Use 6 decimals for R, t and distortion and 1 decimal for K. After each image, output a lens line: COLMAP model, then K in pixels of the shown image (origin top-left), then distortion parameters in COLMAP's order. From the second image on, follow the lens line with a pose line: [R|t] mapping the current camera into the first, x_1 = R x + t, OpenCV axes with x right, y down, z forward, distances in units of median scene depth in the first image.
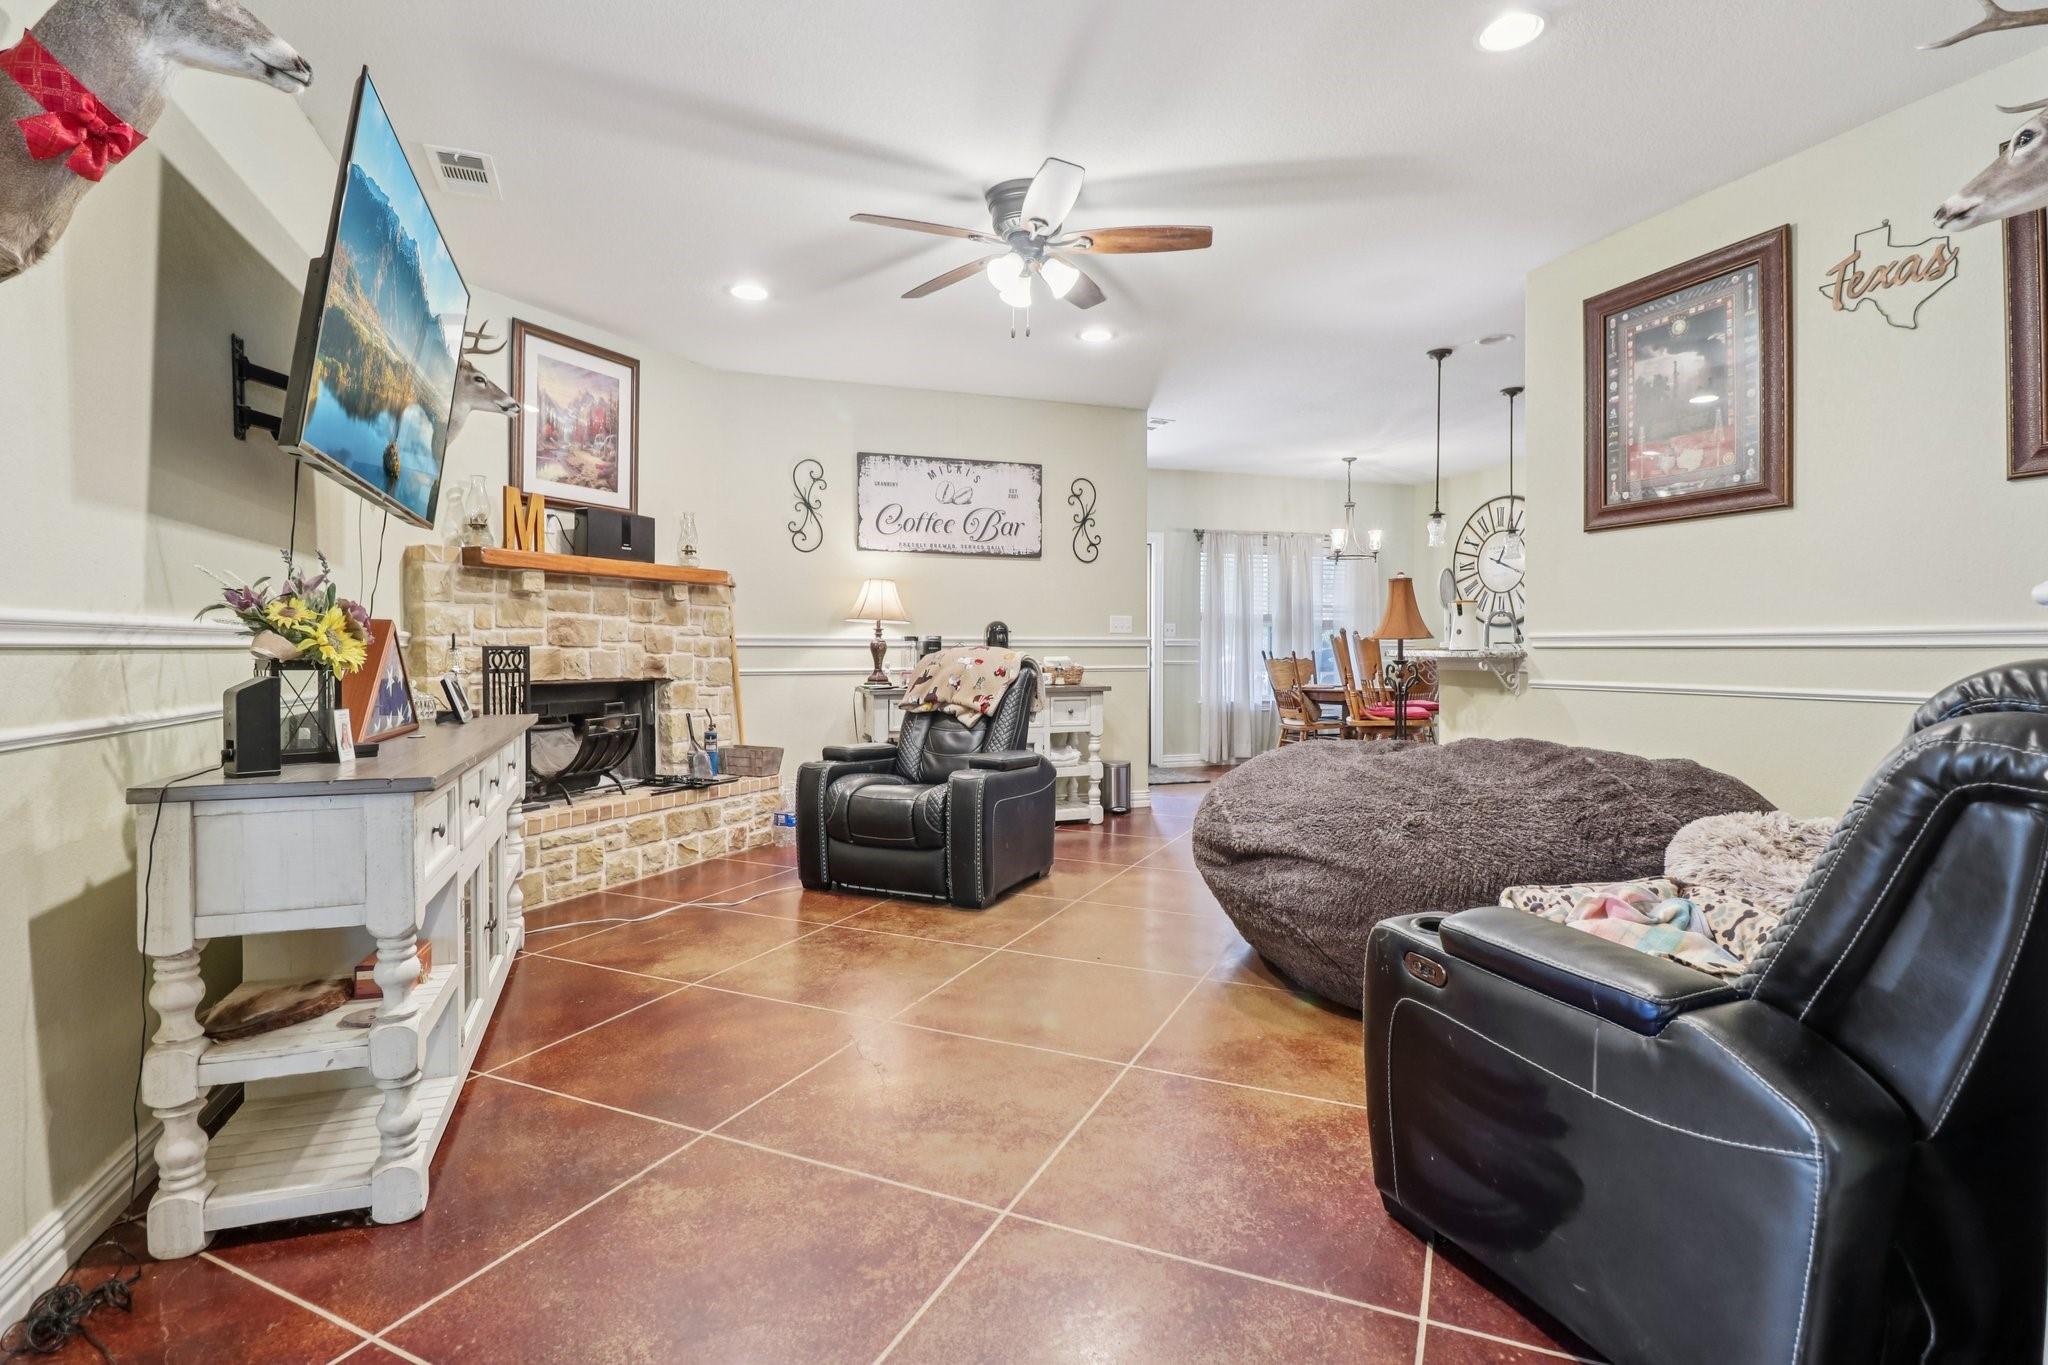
lens RADIAL K [[1022.0, 0, 1022.4], [0, 1022.0, 644.3], [0, 0, 1]] dist [0.000028, -0.000017]
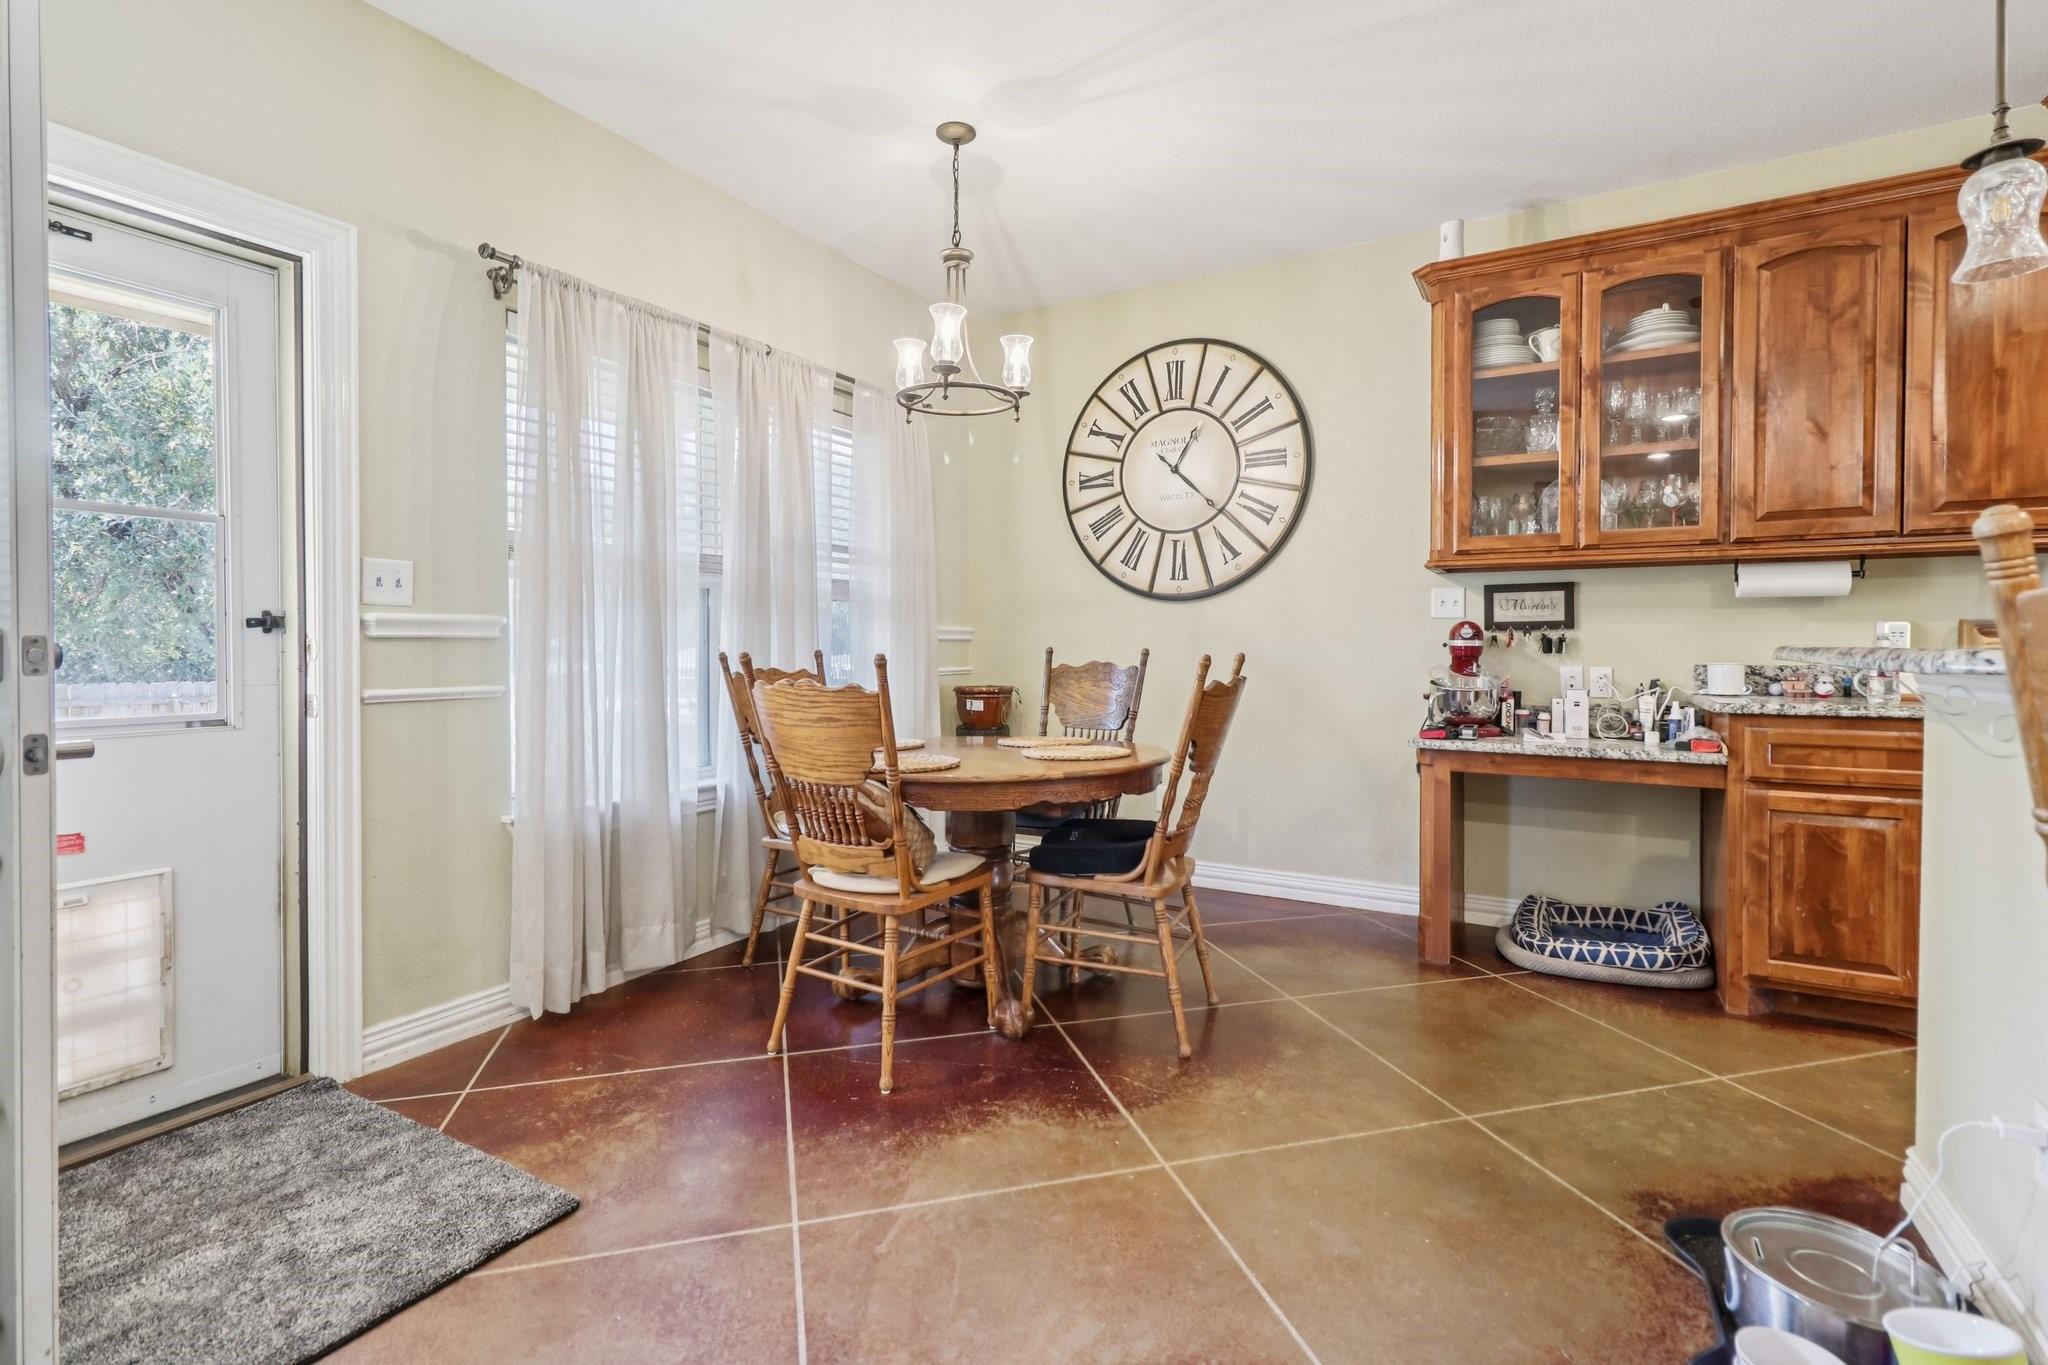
lens RADIAL K [[959.2, 0, 1020.7], [0, 959.2, 652.9], [0, 0, 1]] dist [0.000505, 0.000096]
pose [[0.775056, -0.009380, 0.631824, 0.118859], [0.001961, 0.999921, 0.012439, 0.003042], [-0.631890, -0.008402, 0.775012, 0.726081]]
